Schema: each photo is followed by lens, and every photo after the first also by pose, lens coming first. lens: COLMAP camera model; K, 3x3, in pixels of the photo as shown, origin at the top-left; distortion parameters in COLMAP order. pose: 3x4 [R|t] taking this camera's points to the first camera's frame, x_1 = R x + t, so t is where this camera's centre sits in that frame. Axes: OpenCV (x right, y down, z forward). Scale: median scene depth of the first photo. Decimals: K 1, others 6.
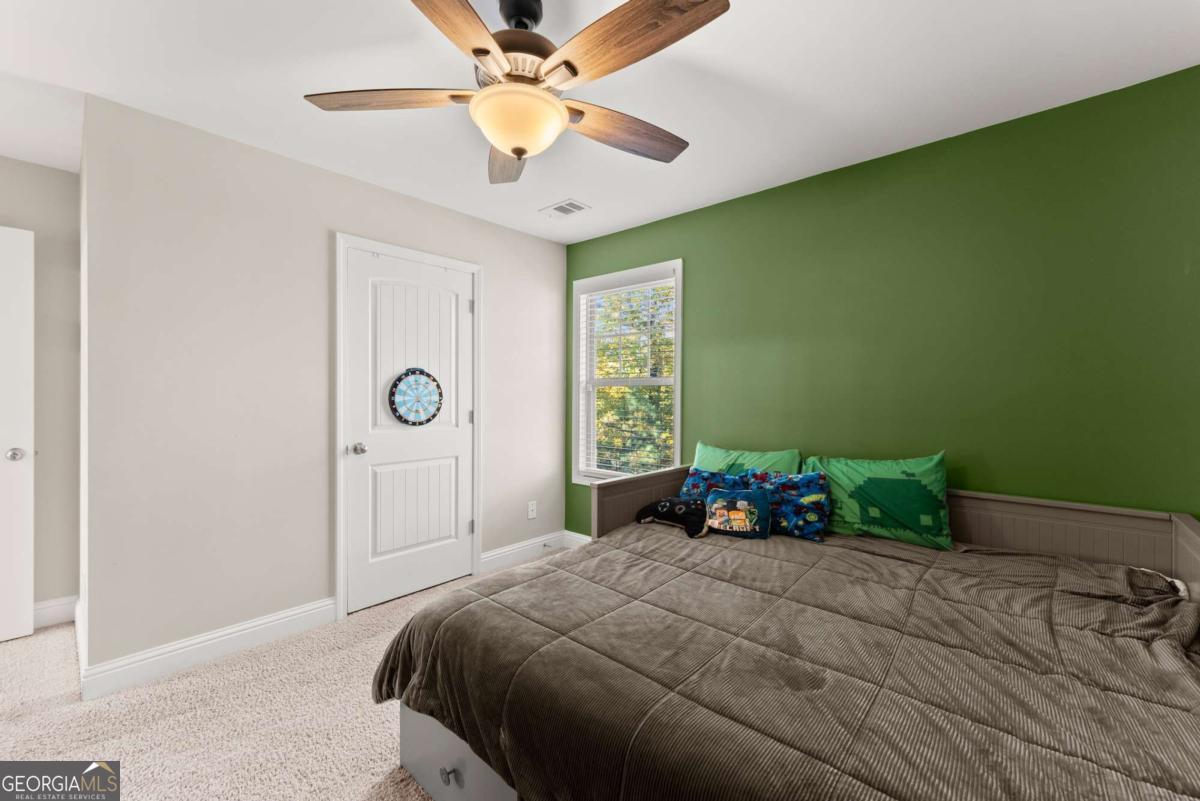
lens RADIAL K [[491.0, 0, 594.4], [0, 491.0, 396.1], [0, 0, 1]] dist [-0.000537, -0.000078]
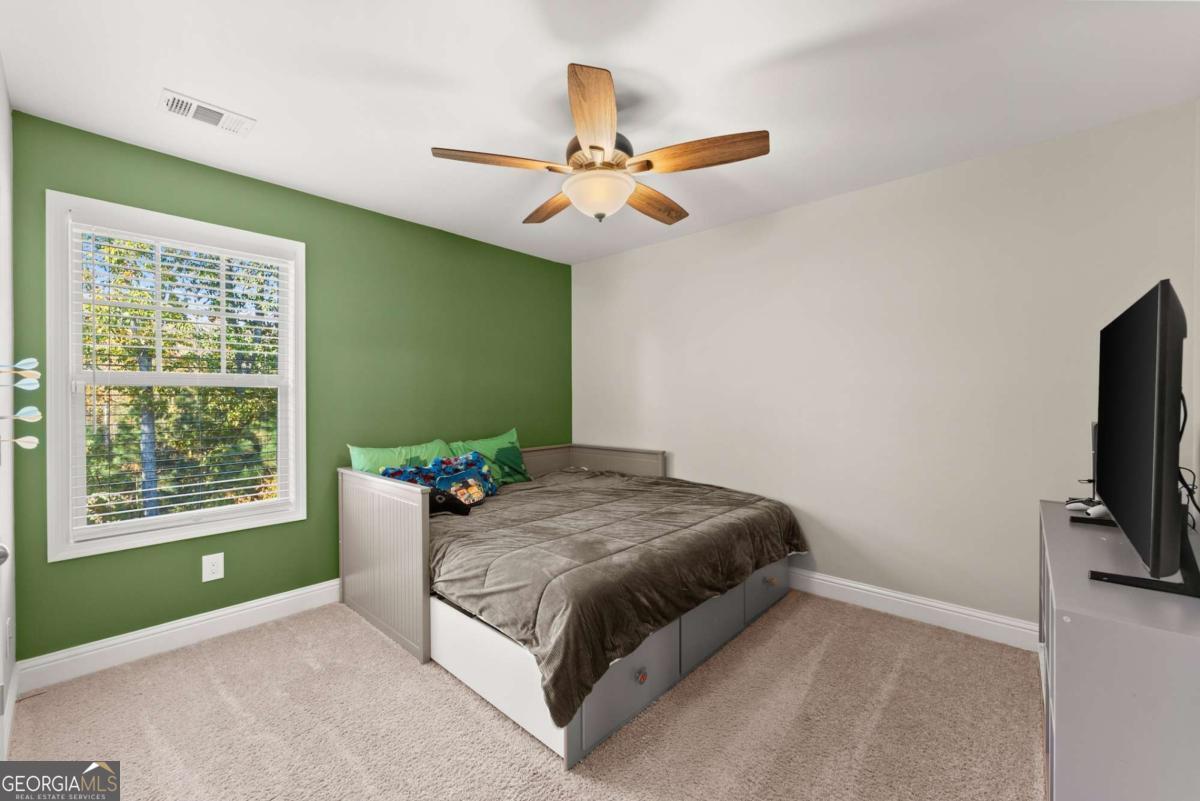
lens RADIAL K [[491.0, 0, 594.4], [0, 491.0, 396.1], [0, 0, 1]] dist [-0.000537, -0.000078]
pose [[0.004828, -0.006211, 0.999969, -0.887522], [0.007562, 0.999952, 0.006175, -0.008722], [-0.999960, 0.007532, 0.004875, 0.599444]]
